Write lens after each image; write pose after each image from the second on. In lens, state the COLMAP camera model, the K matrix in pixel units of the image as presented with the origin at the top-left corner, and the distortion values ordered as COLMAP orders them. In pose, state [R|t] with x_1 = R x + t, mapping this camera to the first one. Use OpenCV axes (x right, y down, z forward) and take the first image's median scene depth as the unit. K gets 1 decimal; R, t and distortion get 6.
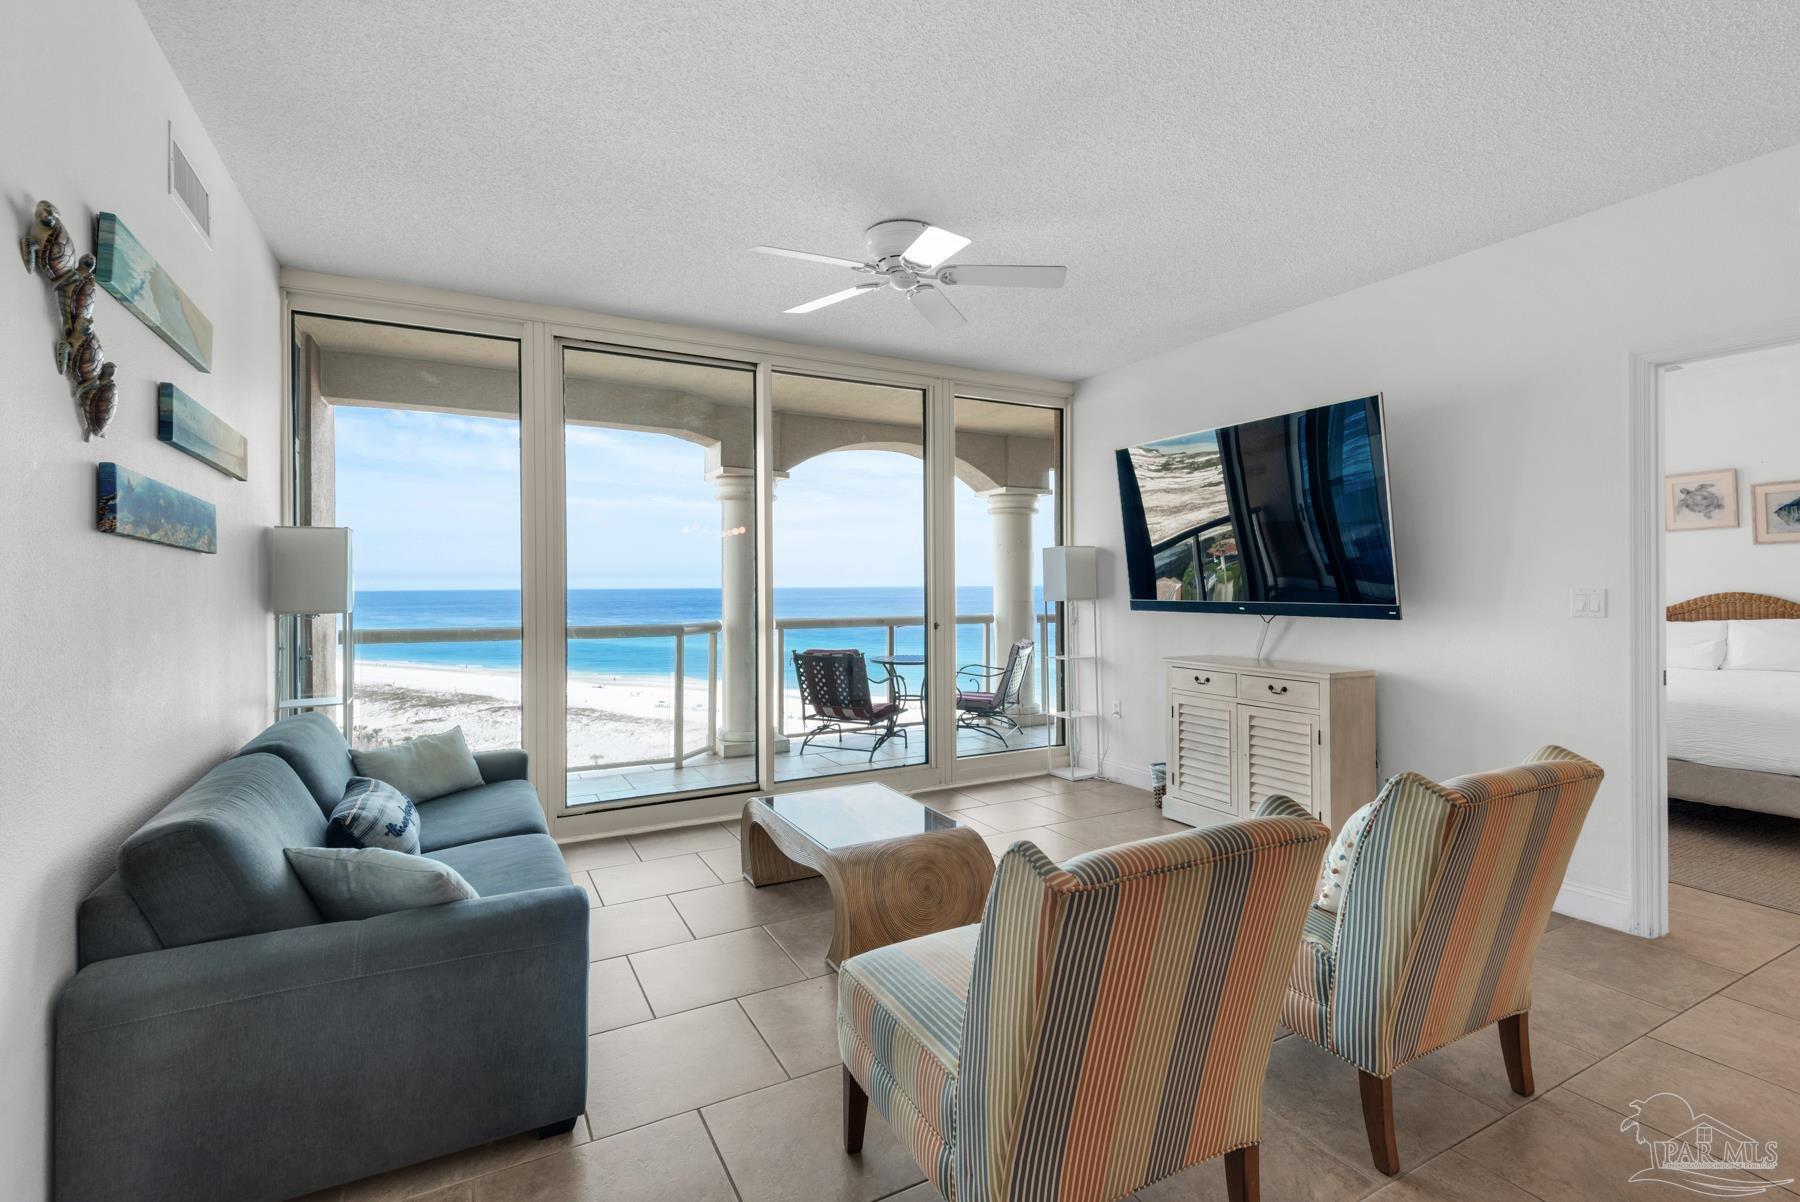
lens RADIAL K [[816.9, 0, 903.9], [0, 816.9, 585.4], [0, 0, 1]] dist [0.037227, -0.020404]
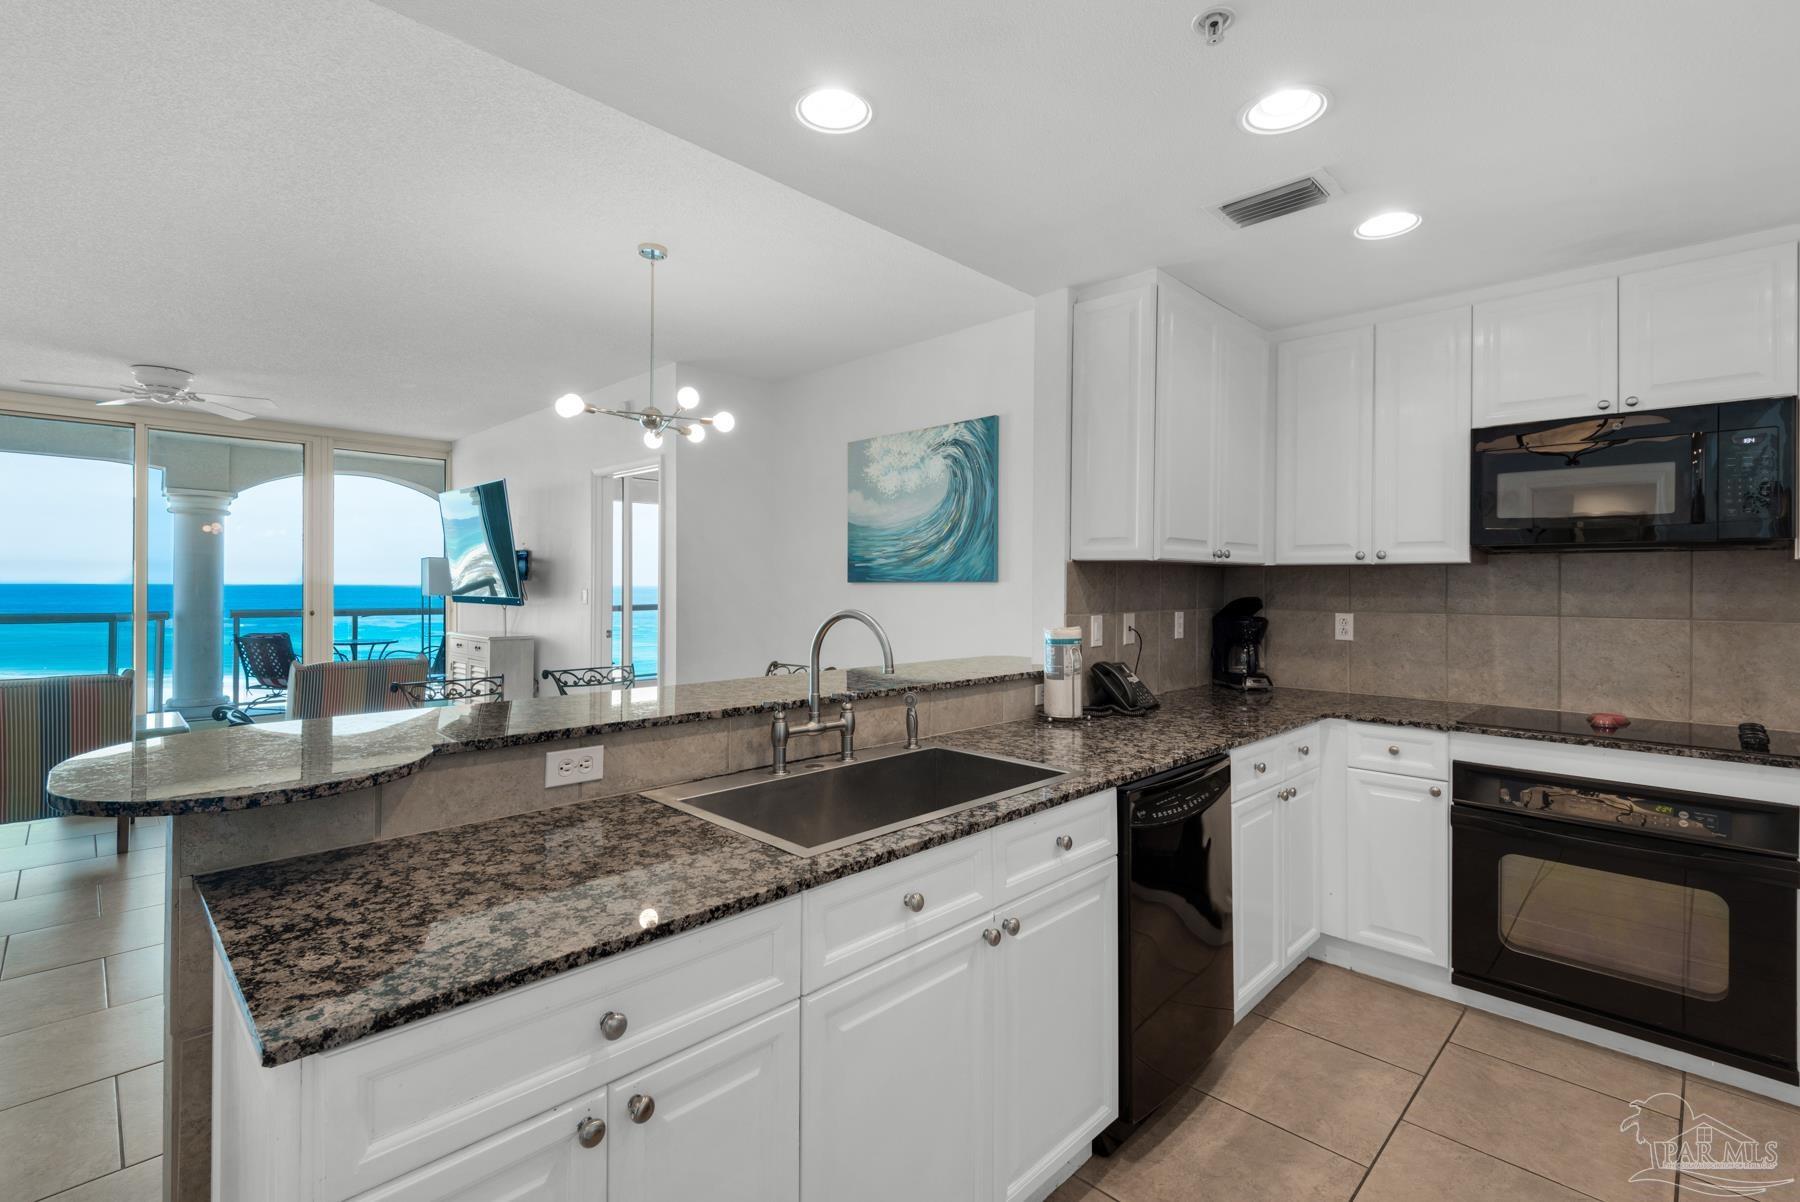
lens RADIAL K [[816.9, 0, 903.9], [0, 816.9, 585.4], [0, 0, 1]] dist [0.037227, -0.020404]
pose [[0.960546, 0.015262, 0.277702, 0.828136], [-0.014689, 0.999884, -0.004144, -0.009238], [-0.277733, -0.000099, 0.960658, -0.858922]]
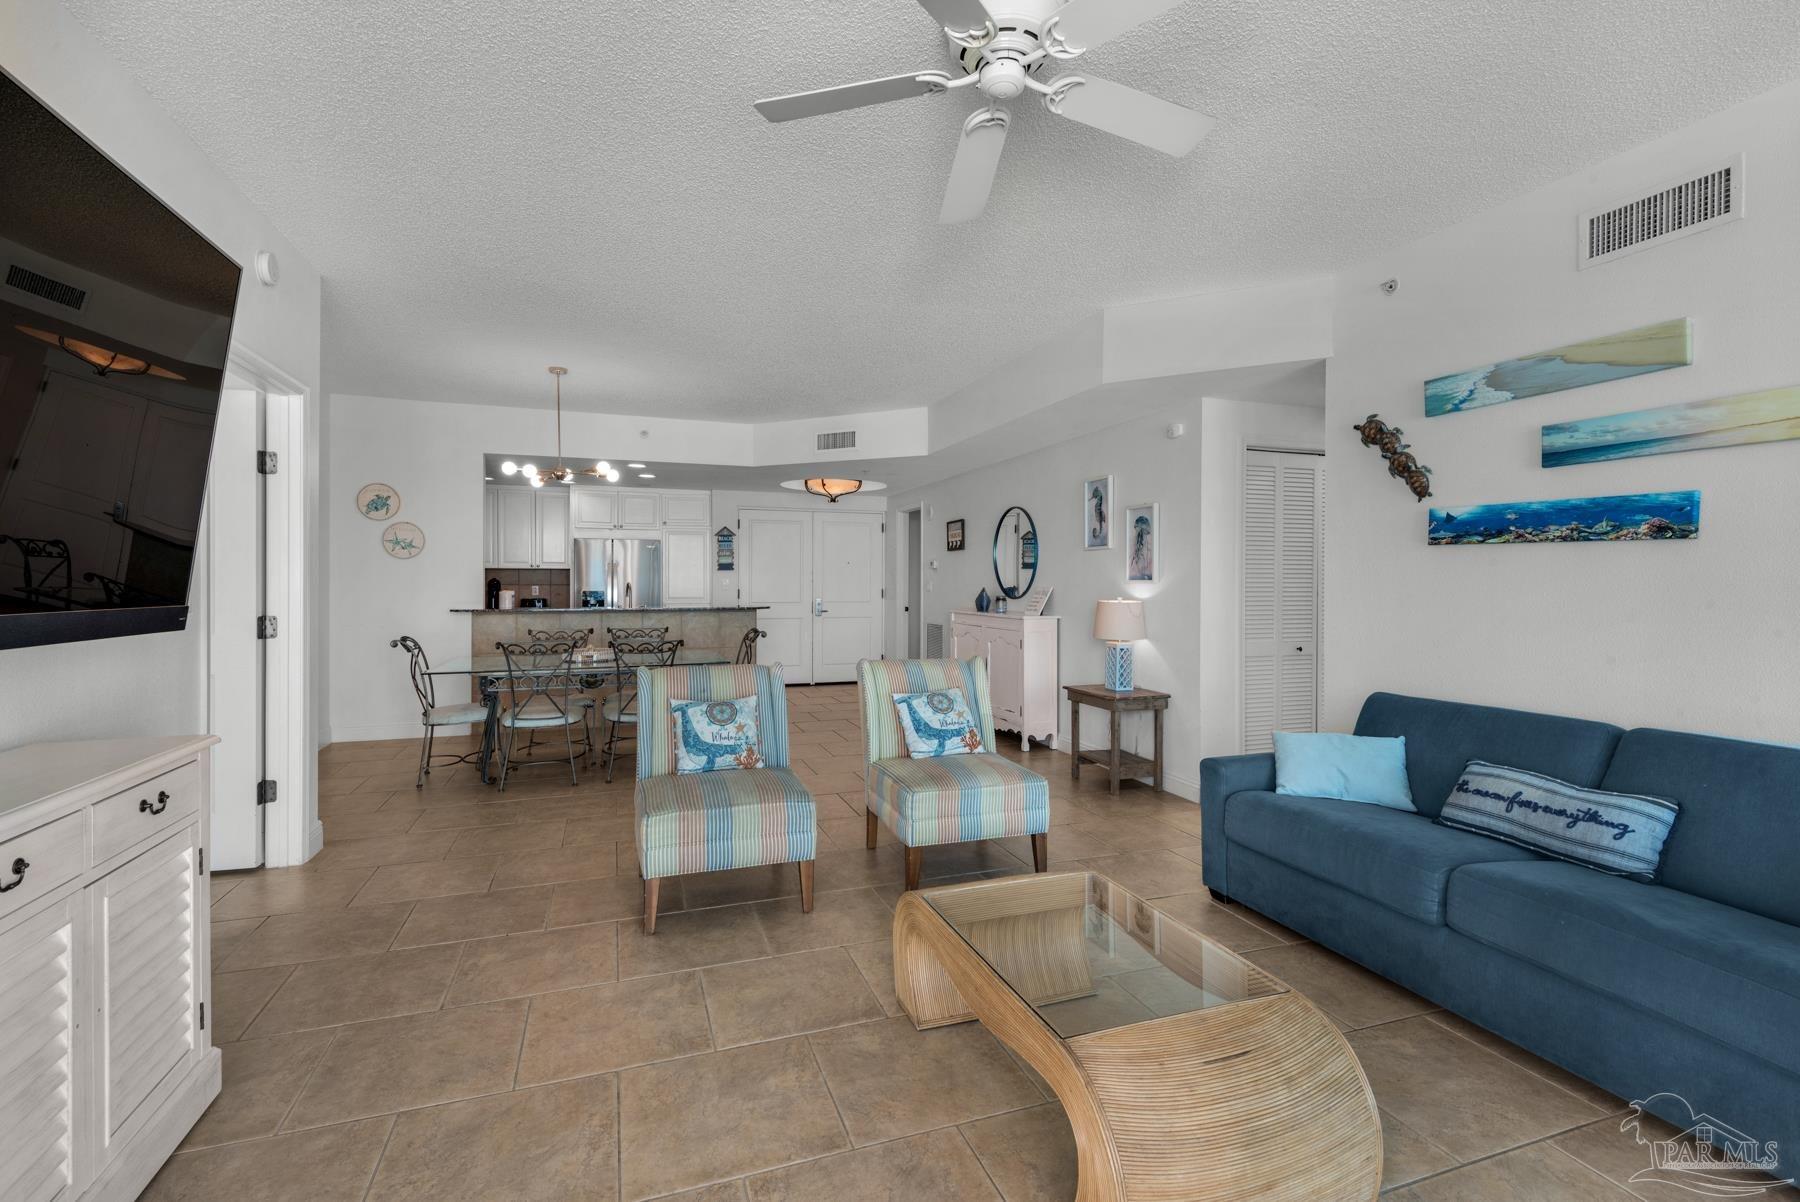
lens RADIAL K [[777.0, 0, 900.0], [0, 777.0, 601.0], [0, 0, 1]] dist [0.000669, 0.000164]
pose [[-0.988196, -0.002879, 0.153169, -0.003948], [0.001113, 0.999662, 0.025965, 0.009133], [-0.153192, 0.025828, -0.987859, 1.337707]]
